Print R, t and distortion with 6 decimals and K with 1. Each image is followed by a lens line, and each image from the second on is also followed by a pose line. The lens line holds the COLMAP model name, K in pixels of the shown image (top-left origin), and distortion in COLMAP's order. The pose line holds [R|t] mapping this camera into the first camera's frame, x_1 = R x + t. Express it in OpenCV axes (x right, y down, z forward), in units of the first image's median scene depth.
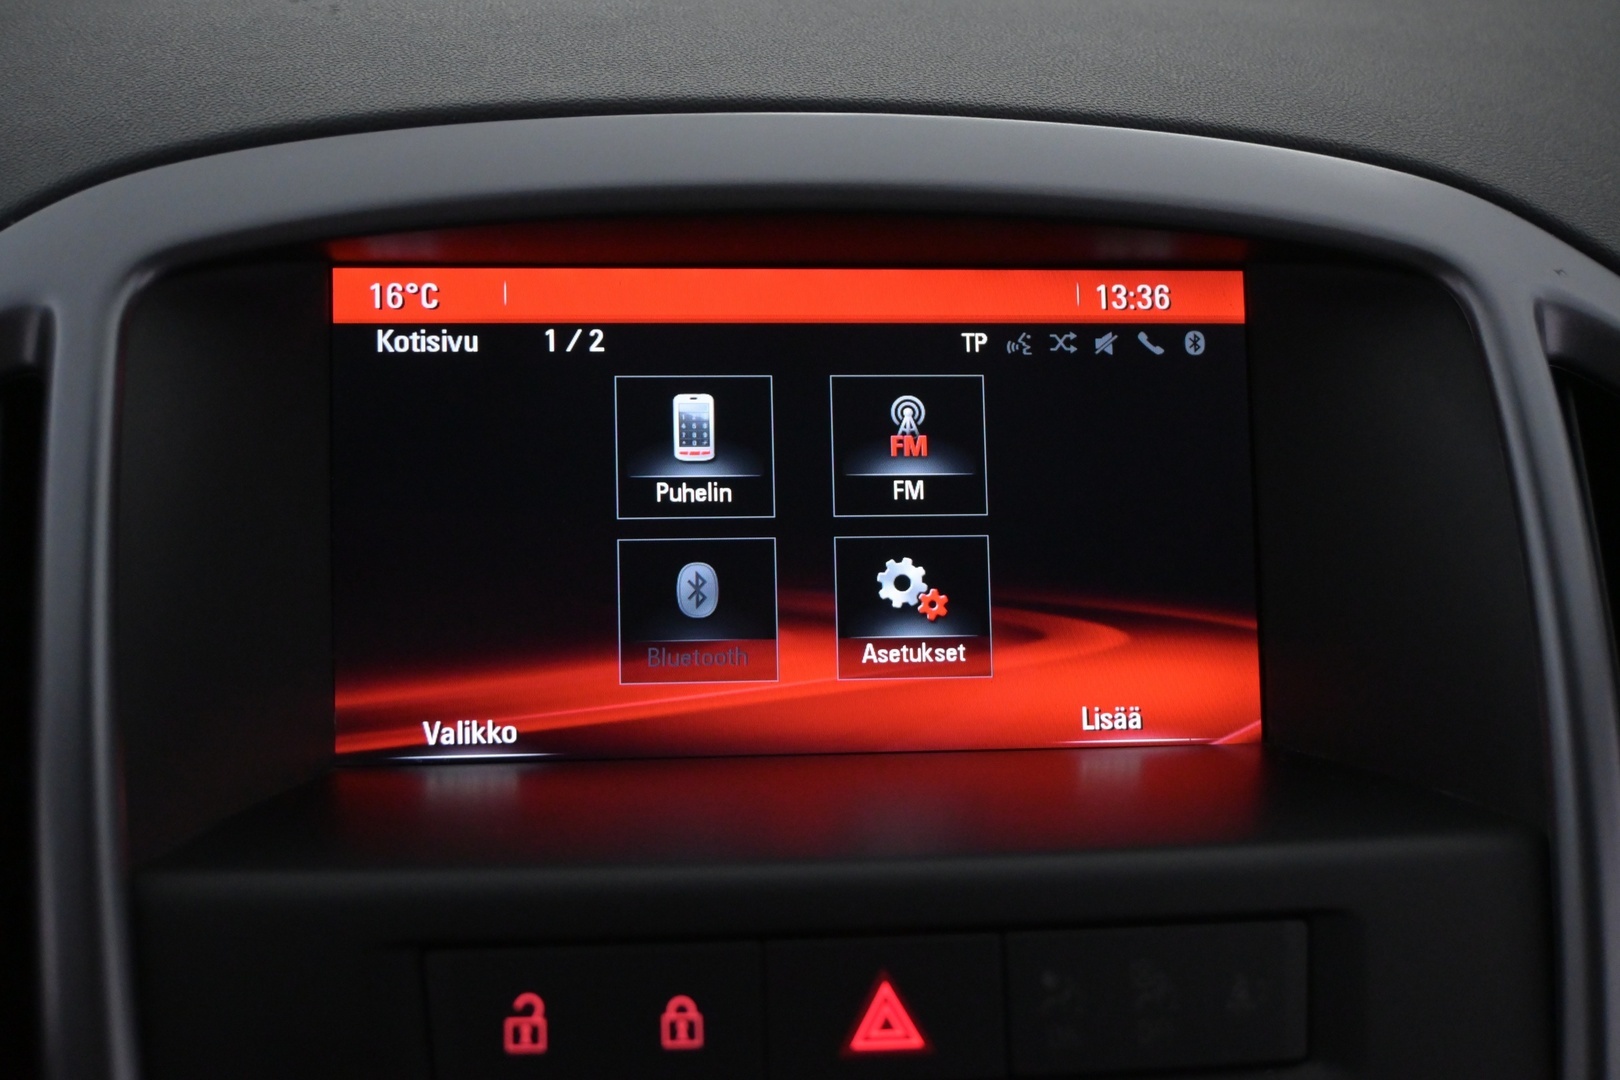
lens RADIAL K [[2206.9, 0, 814.6], [0, 2206.9, 543.3], [0, 0, 1]] dist [0.010738, 0.000000]
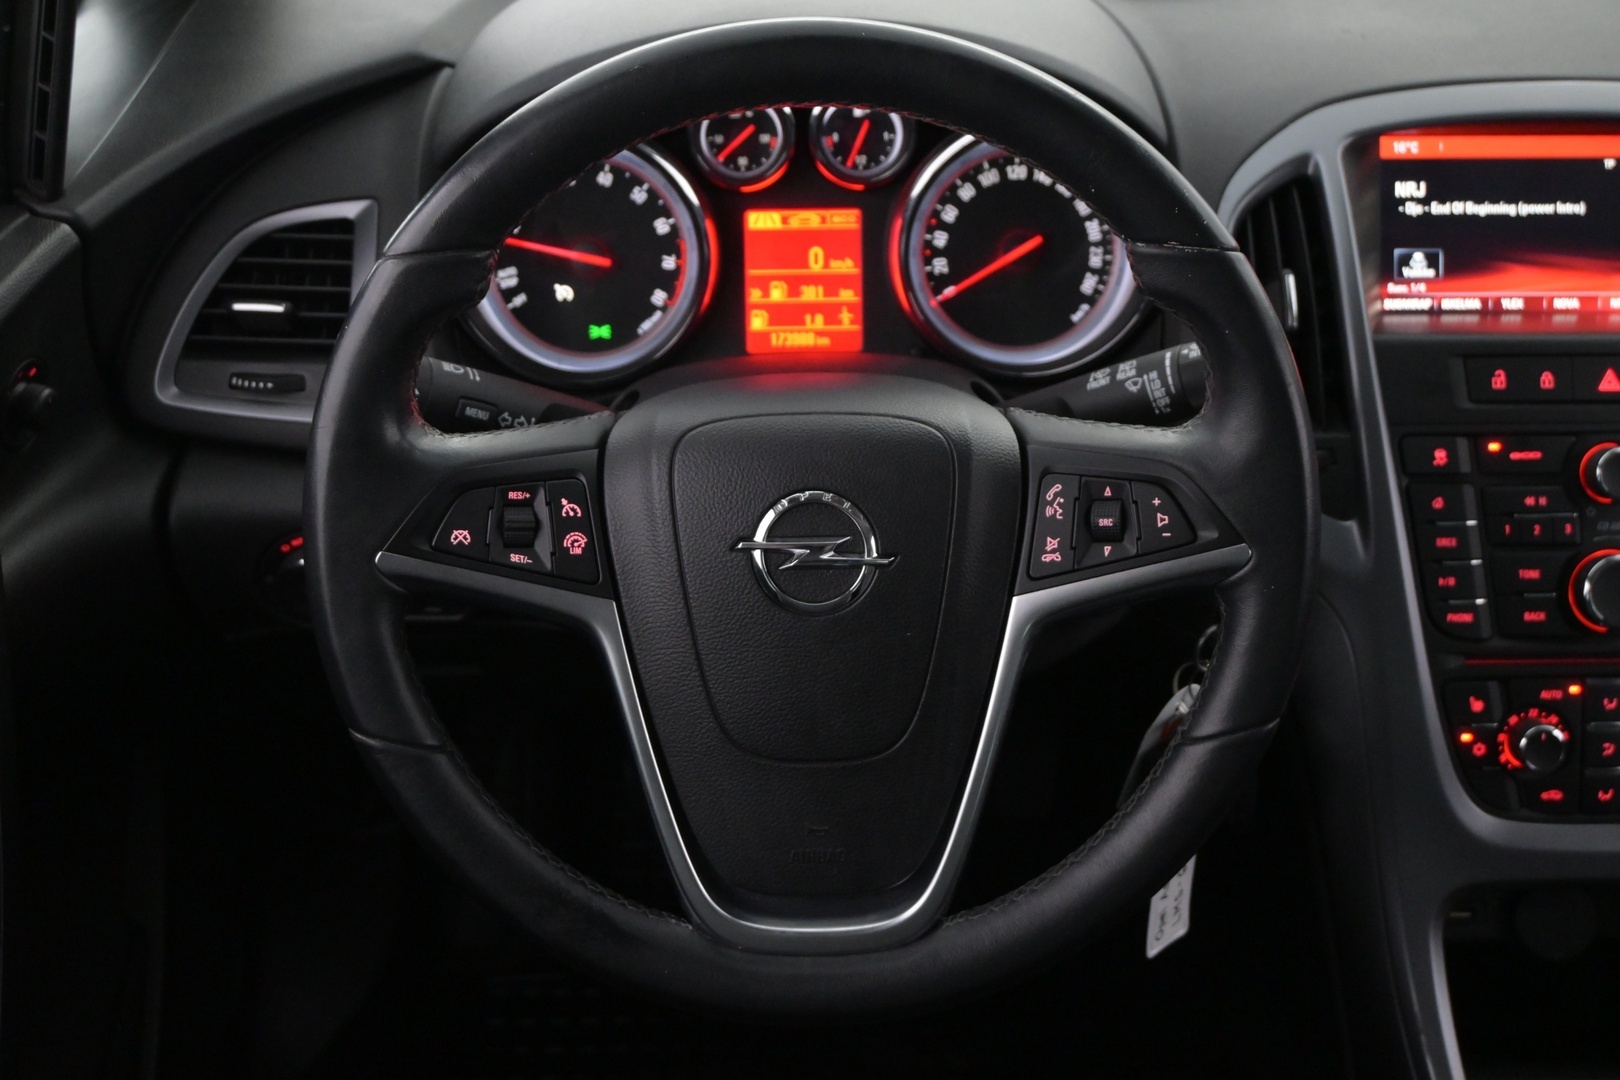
lens RADIAL K [[2037.3, 0, 823.6], [0, 2037.3, 544.9], [0, 0, 1]] dist [0.008294, 0.000000]
pose [[0.996103, 0.022264, -0.085346, -0.688327], [-0.011951, 0.992762, 0.119500, 0.088136], [0.087389, -0.118014, 0.989159, -1.683954]]
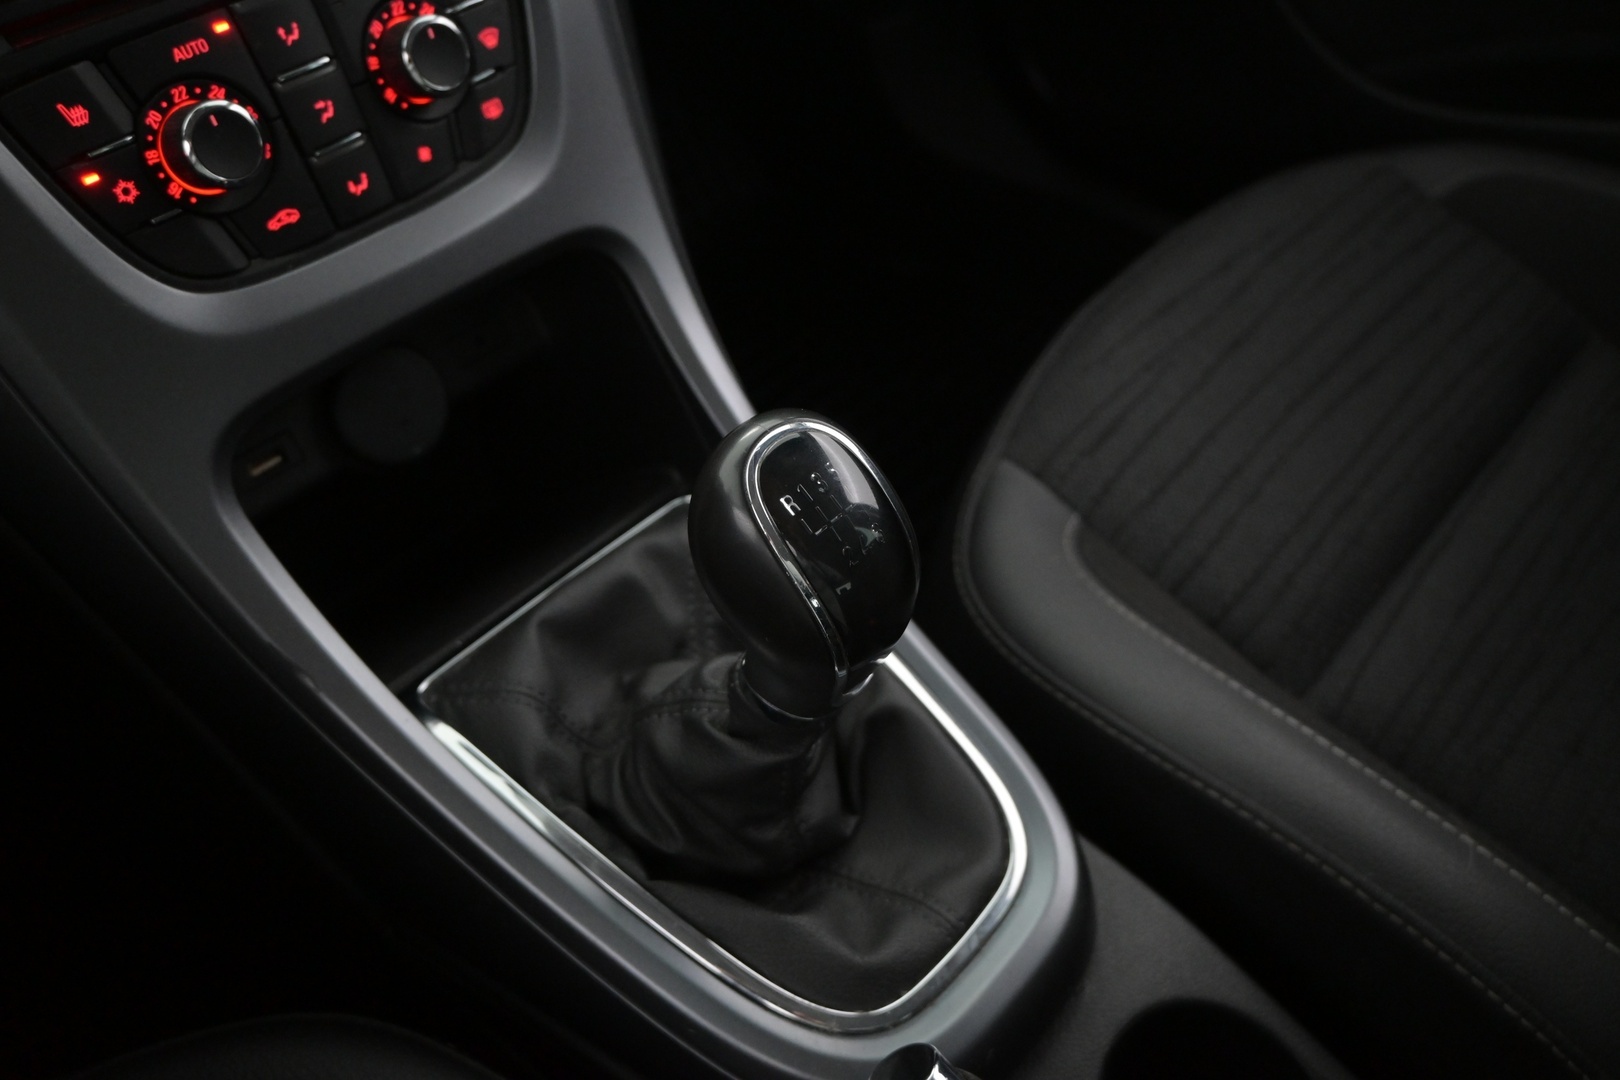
lens RADIAL K [[1371.7, 0, 809.7], [0, 1371.7, 541.2], [0, 0, 1]] dist [0.001562, -0.010171]
pose [[0.744856, -0.489723, 0.453167, -0.300539], [0.288796, 0.848895, 0.442689, 0.535125], [-0.601487, -0.198867, 0.773735, -0.266521]]
